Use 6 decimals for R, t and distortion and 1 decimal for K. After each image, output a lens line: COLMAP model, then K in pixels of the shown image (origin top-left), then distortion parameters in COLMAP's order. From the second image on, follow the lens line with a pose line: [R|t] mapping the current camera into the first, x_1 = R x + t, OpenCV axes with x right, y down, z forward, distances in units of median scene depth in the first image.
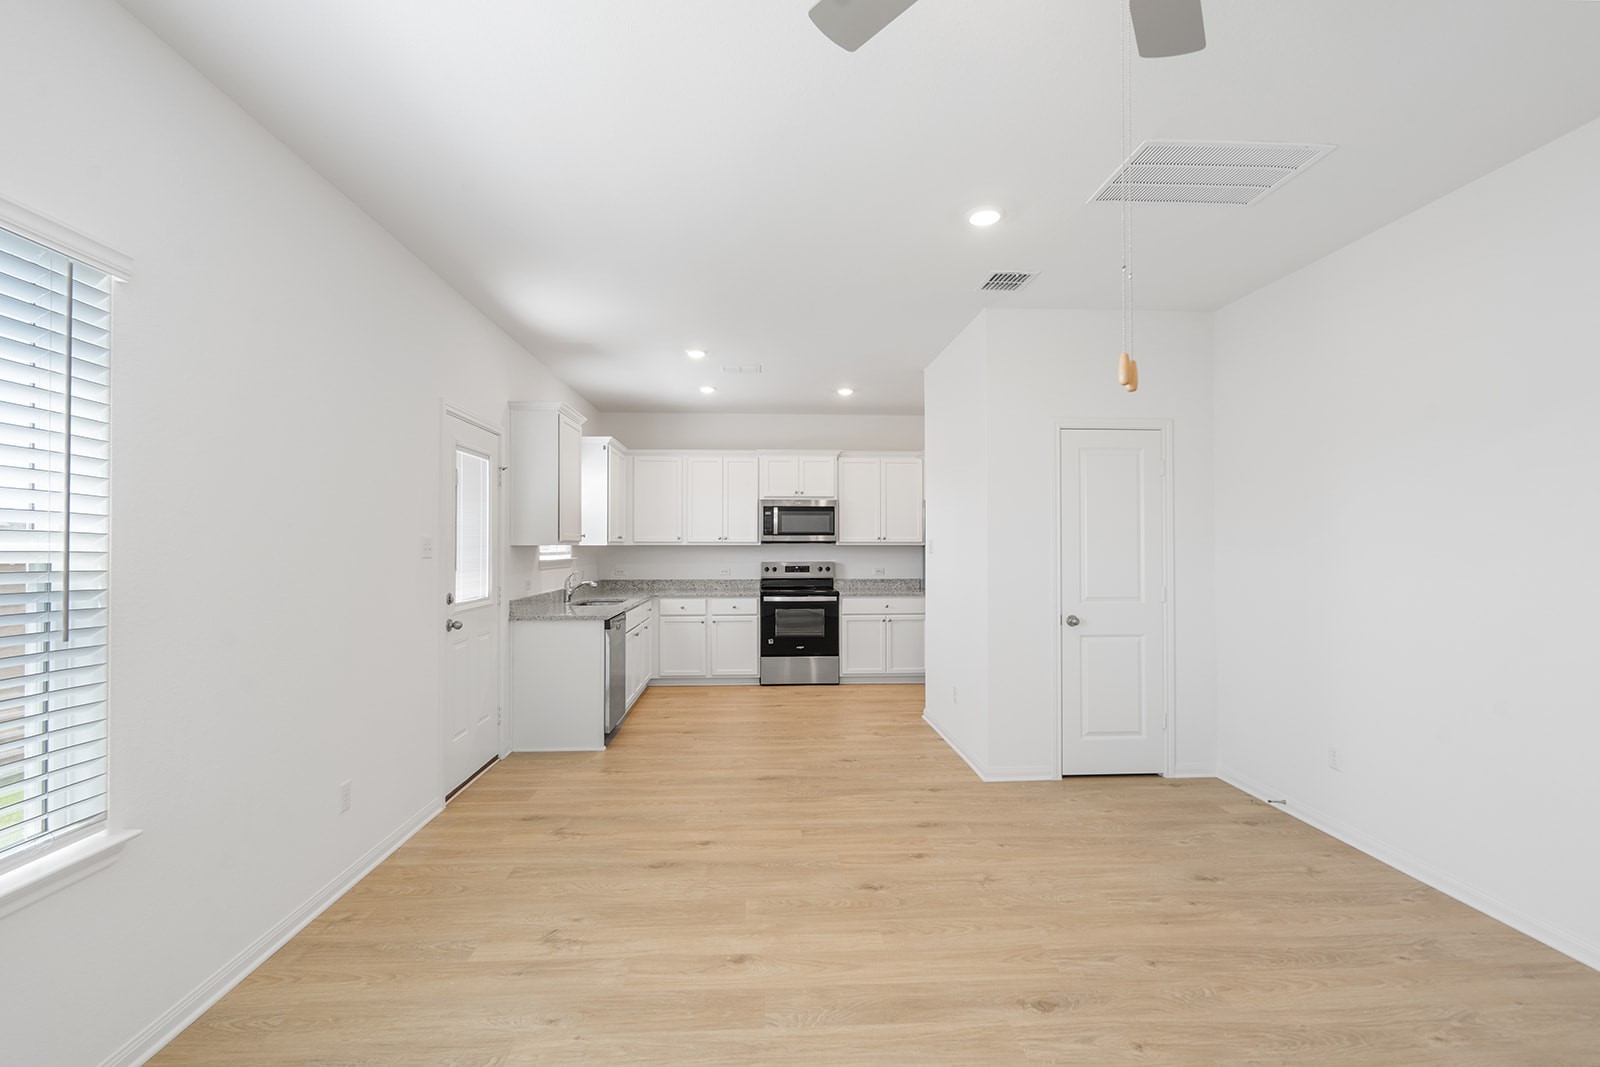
lens RADIAL K [[738.8, 0, 798.2], [0, 738.8, 527.9], [0, 0, 1]] dist [-0.009388, 0.001741]
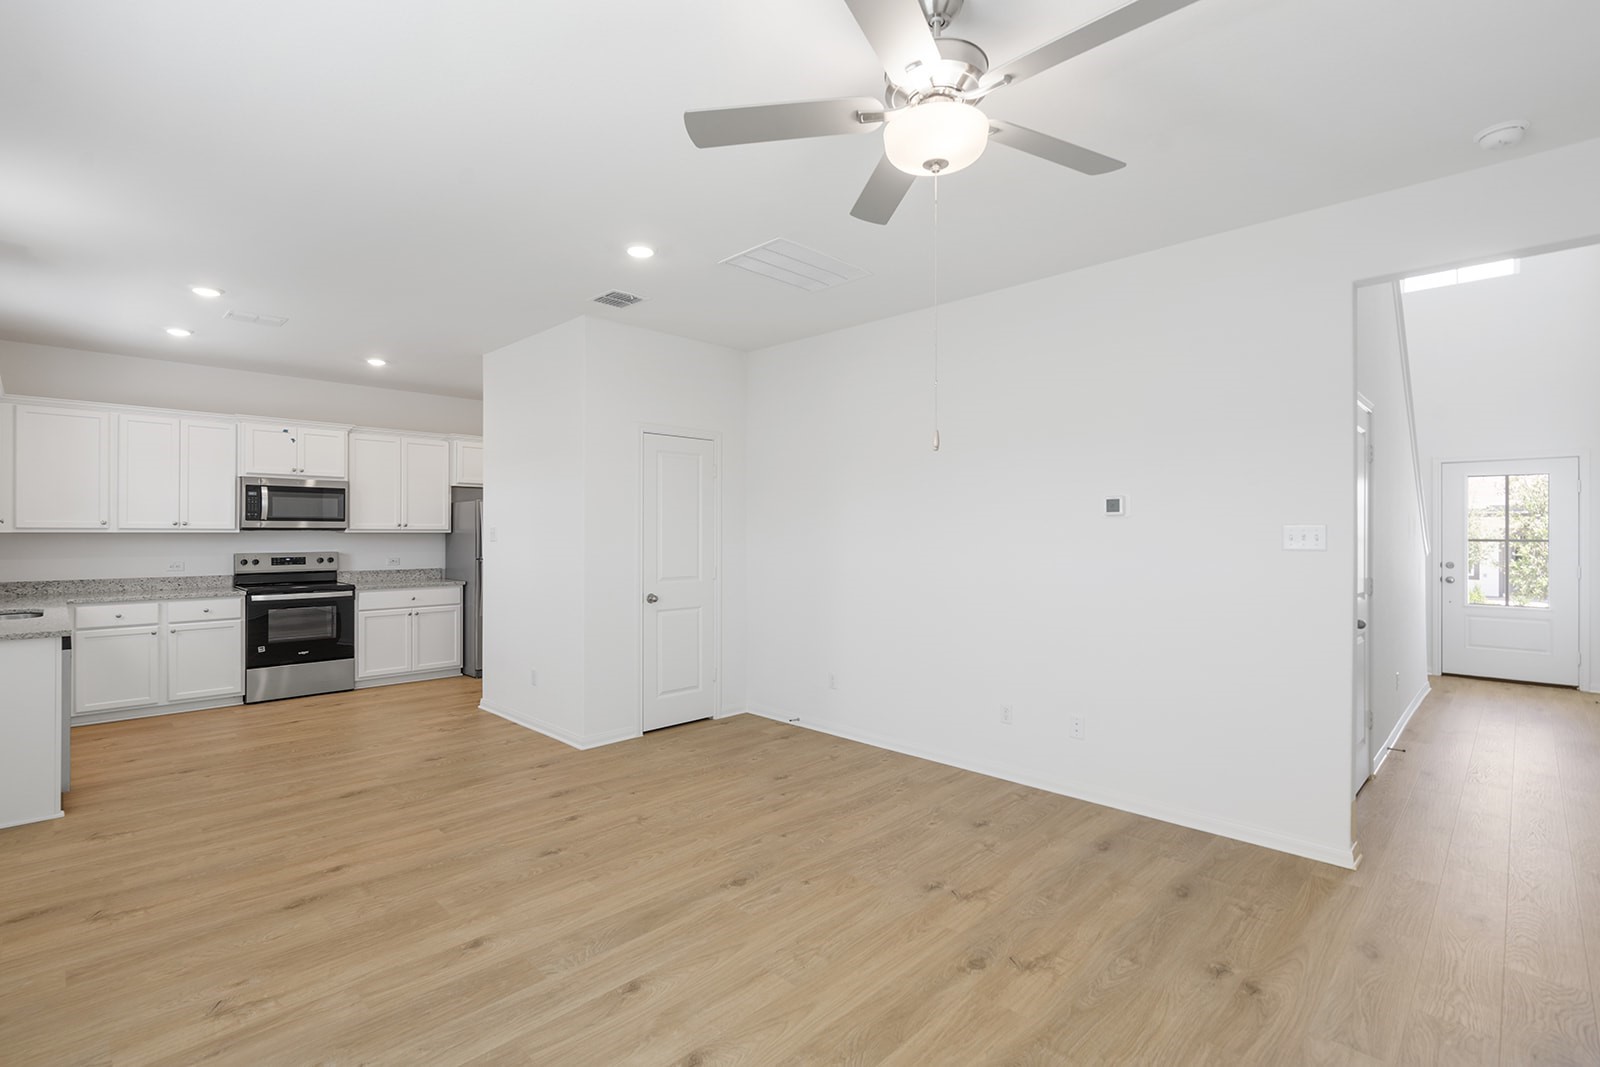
lens RADIAL K [[738.8, 0, 805.5], [0, 738.8, 528.3], [0, 0, 1]] dist [-0.009388, 0.001741]
pose [[0.734191, 0.005133, 0.678924, -0.269977], [-0.018575, 0.999749, 0.012528, -0.005863], [-0.678689, -0.021808, 0.734102, -0.027100]]
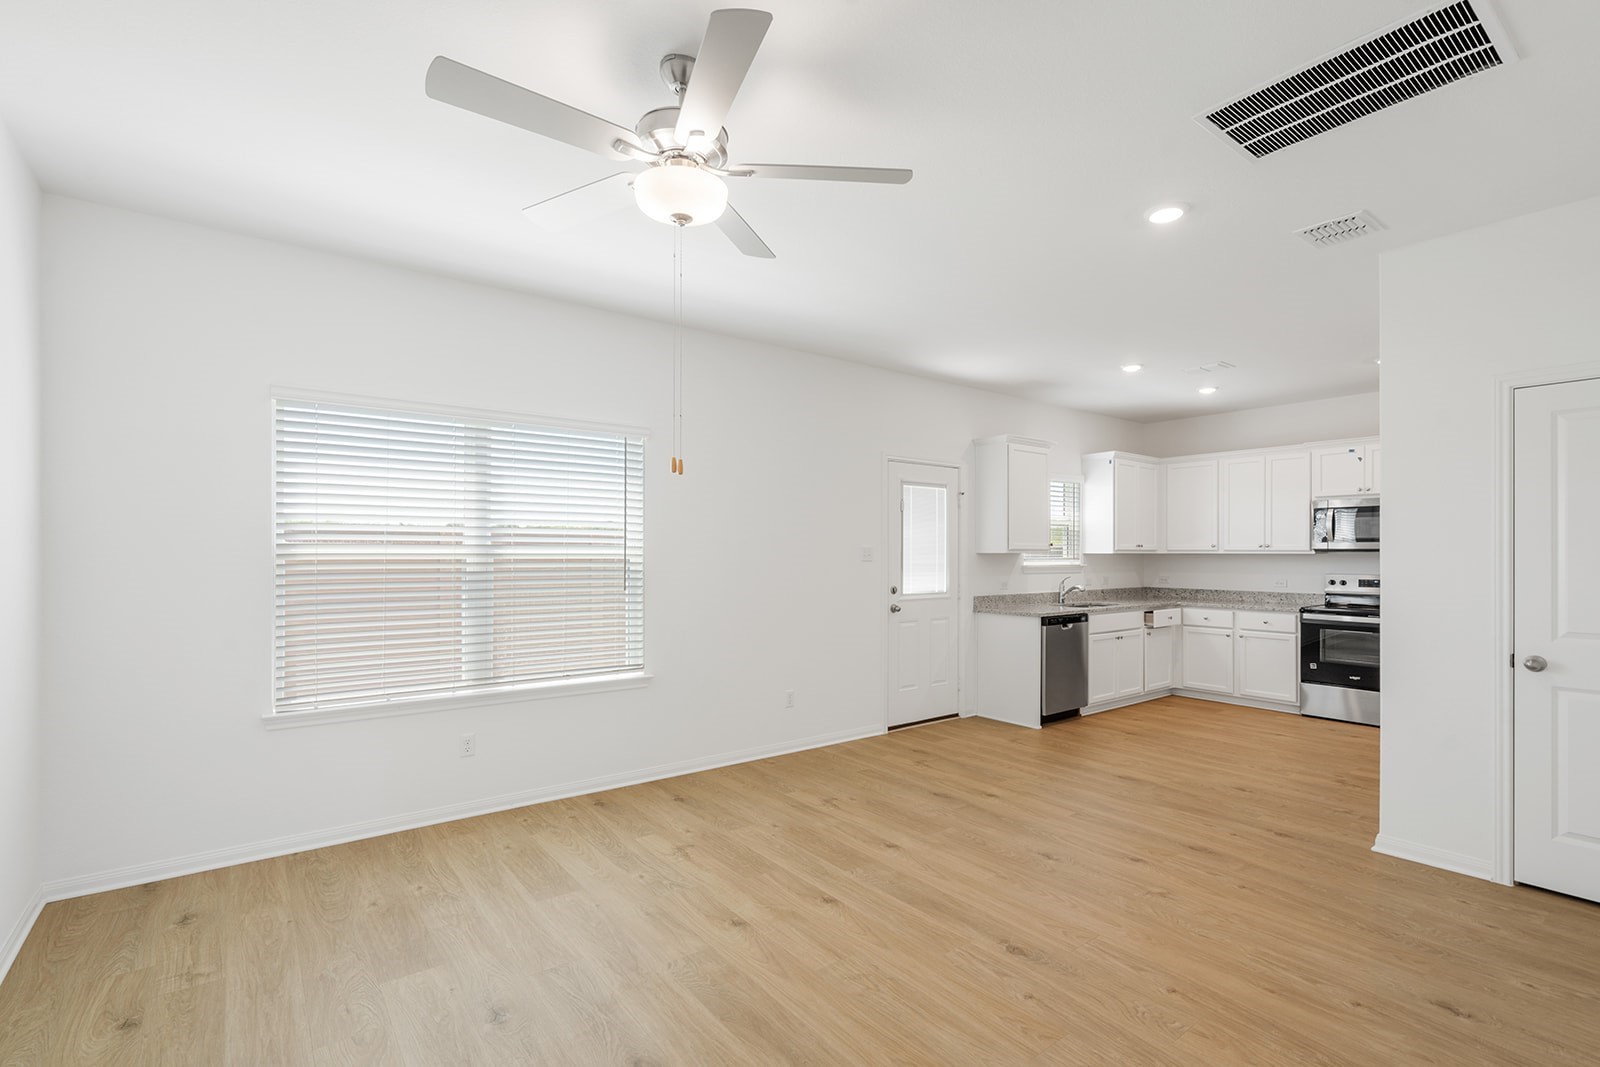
lens RADIAL K [[738.8, 0, 788.9], [0, 738.8, 544.3], [0, 0, 1]] dist [-0.009388, 0.001741]
pose [[0.552044, -0.006033, -0.833793, 0.614680], [0.016293, 0.999861, 0.003552, -0.001484], [0.833656, -0.015546, 0.552066, 0.037777]]
